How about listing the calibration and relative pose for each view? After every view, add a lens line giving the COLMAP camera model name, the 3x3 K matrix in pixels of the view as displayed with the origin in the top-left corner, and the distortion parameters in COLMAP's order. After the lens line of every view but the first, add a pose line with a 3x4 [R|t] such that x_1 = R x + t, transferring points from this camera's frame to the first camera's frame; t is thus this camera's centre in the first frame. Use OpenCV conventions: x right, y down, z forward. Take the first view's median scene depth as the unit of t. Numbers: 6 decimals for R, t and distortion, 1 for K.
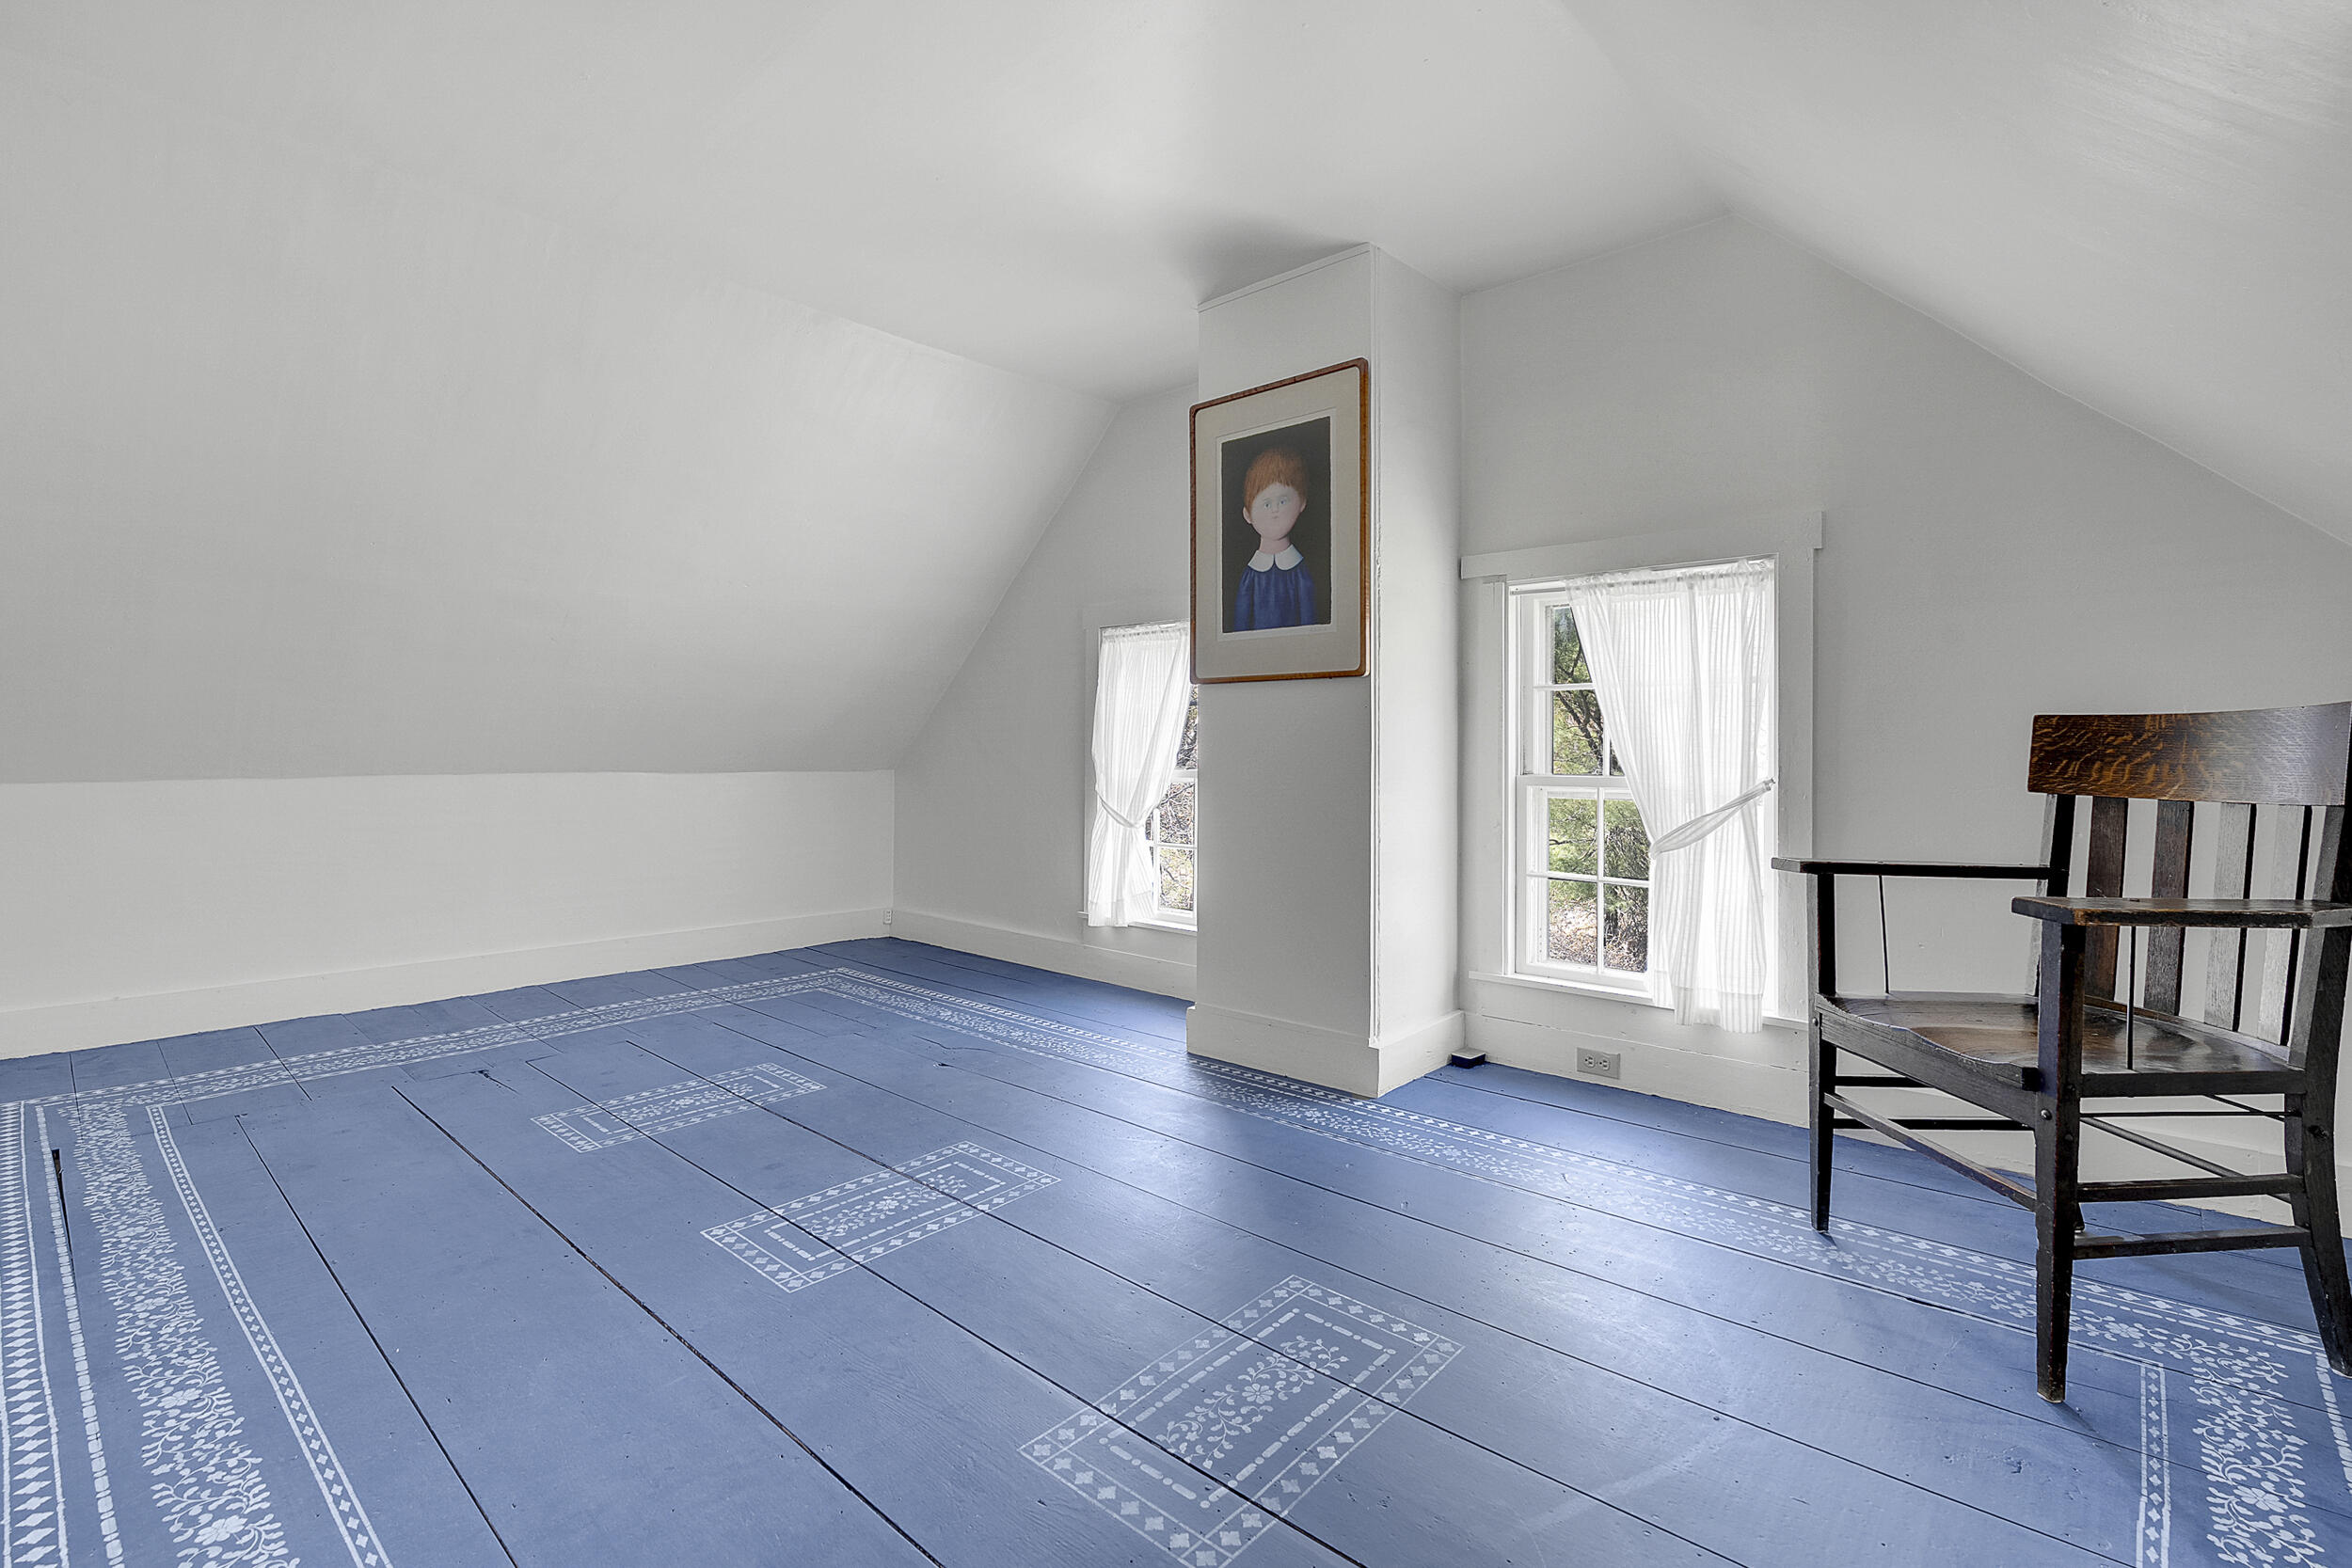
lens RADIAL K [[1096.3, 0, 1157.6], [0, 1096.3, 749.7], [0, 0, 1]] dist [-0.003386, 0.000398]
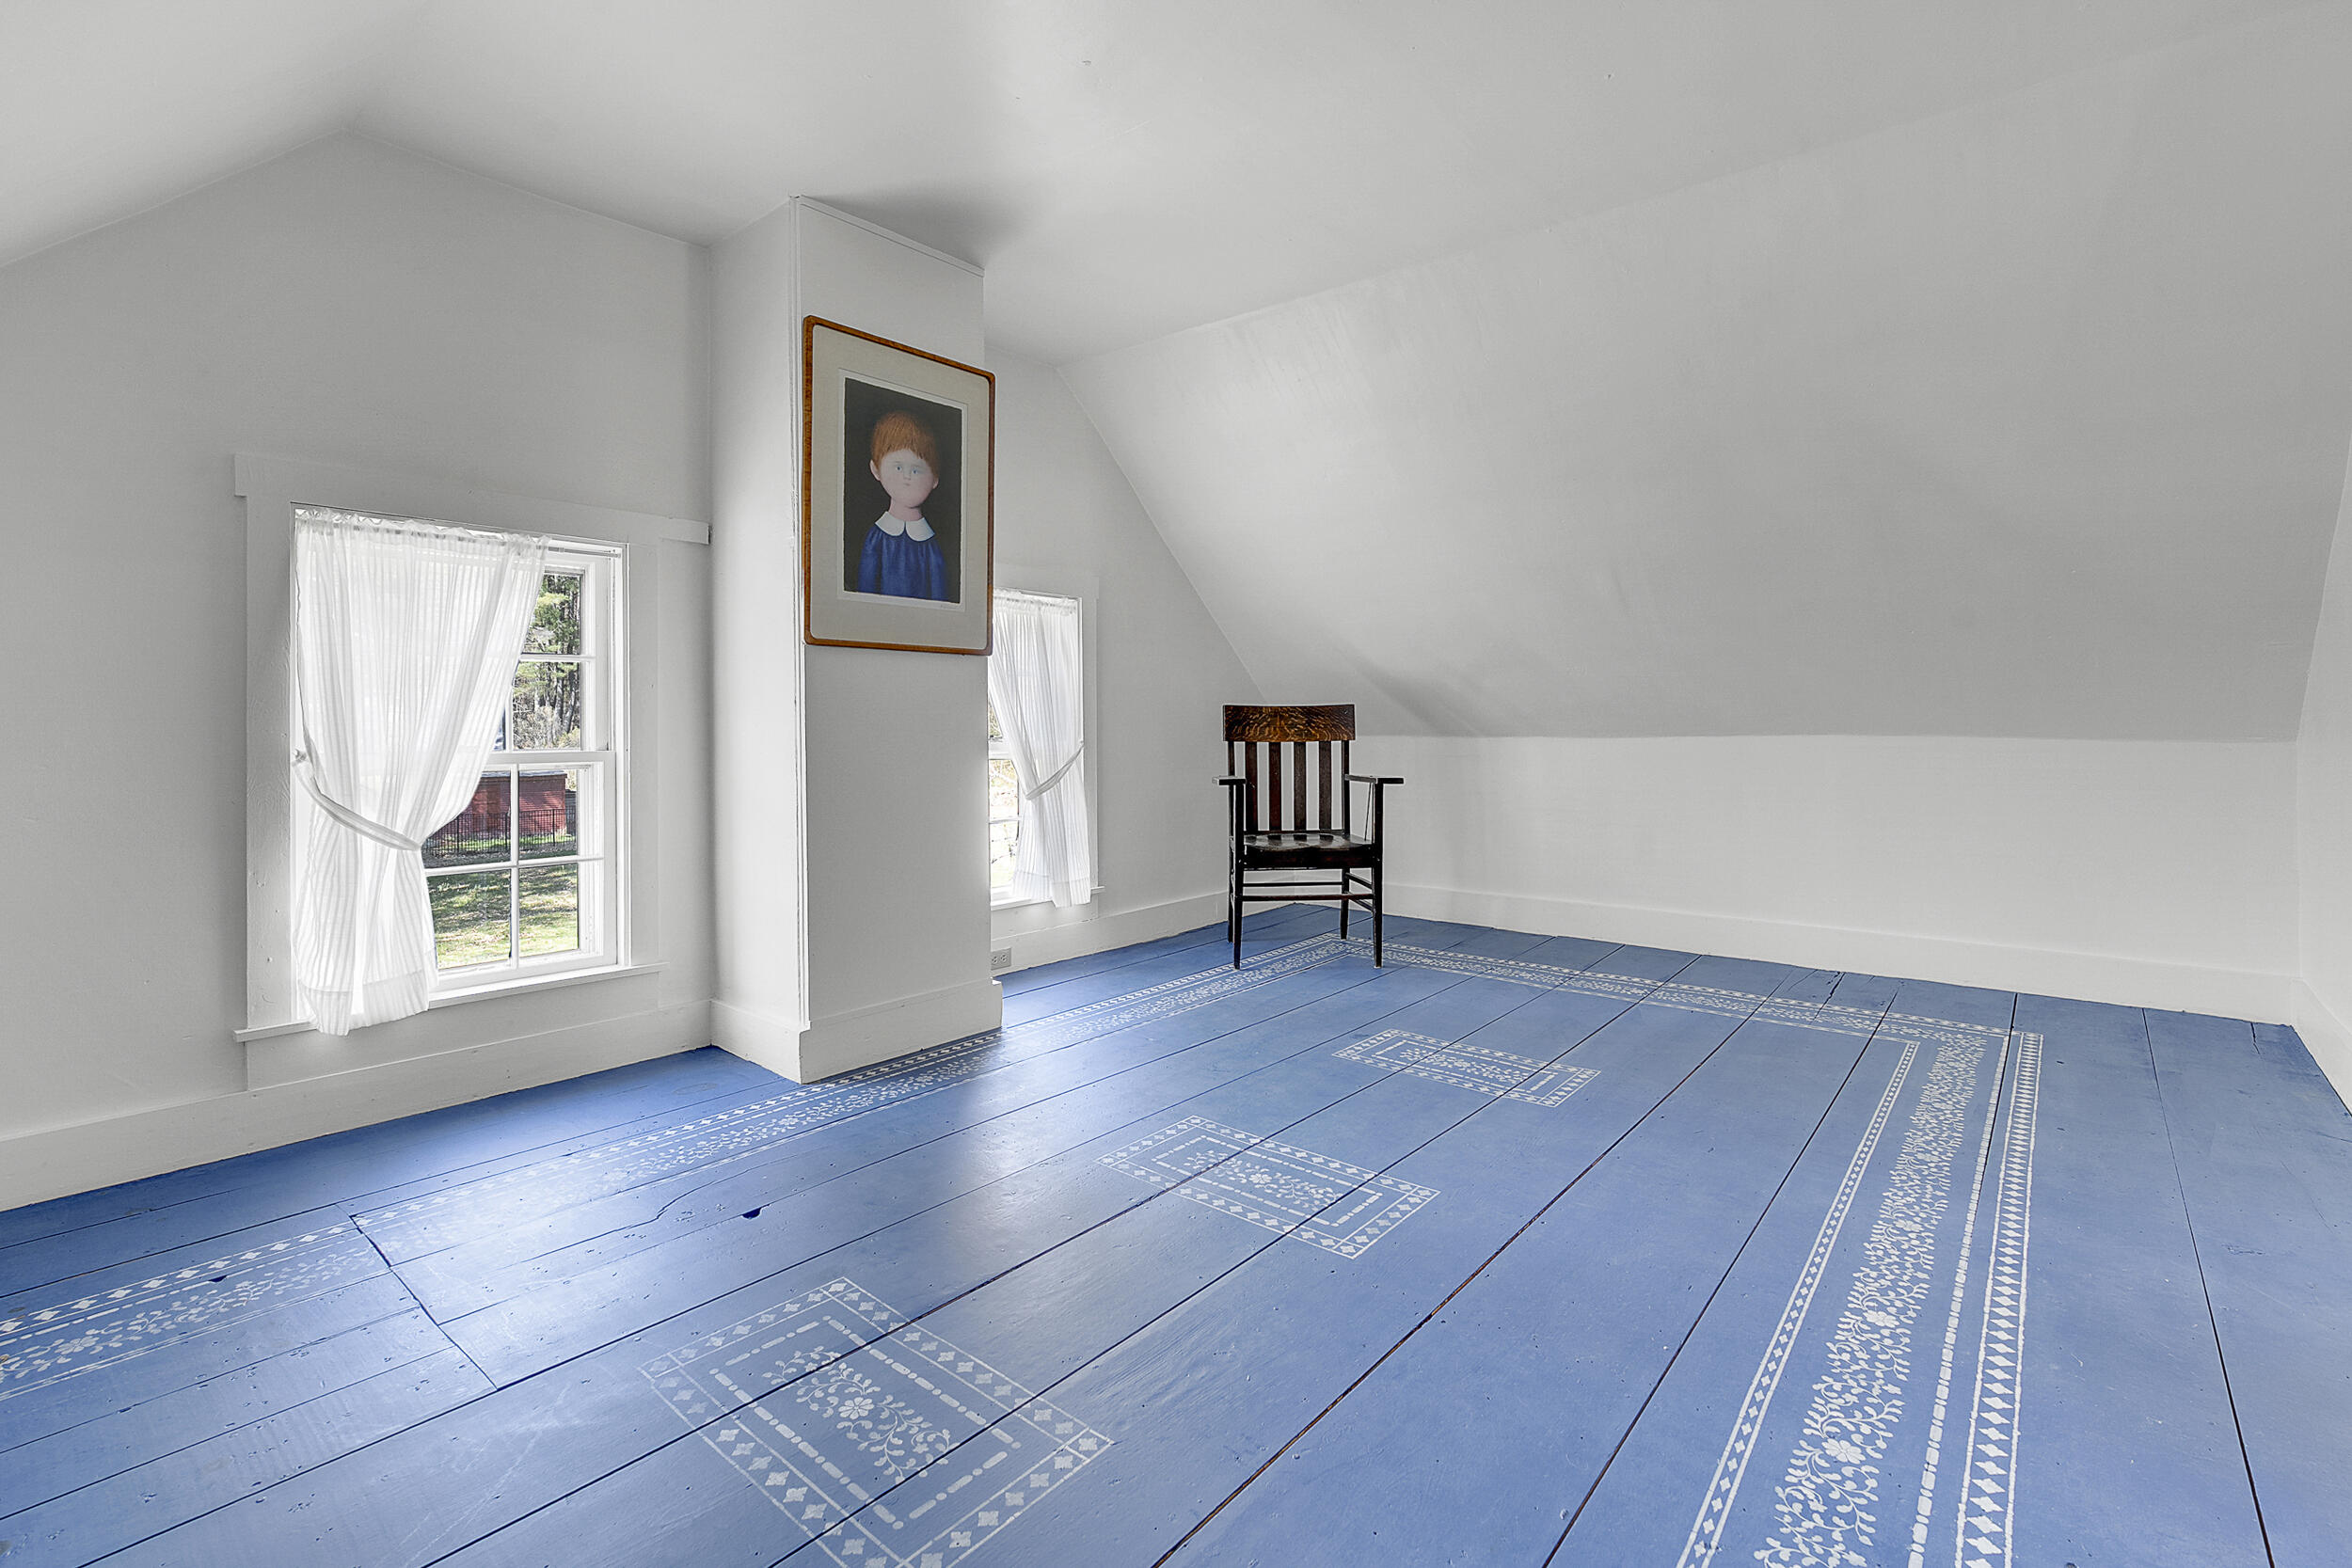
lens RADIAL K [[1103.2, 0, 1188.5], [0, 1103.2, 739.0], [0, 0, 1]] dist [-0.018831, 0.008325]
pose [[-0.081505, -0.019340, 0.996485, -1.153105], [-0.001081, 0.999813, 0.019316, -0.005337], [-0.996672, 0.000498, -0.081511, 1.070211]]
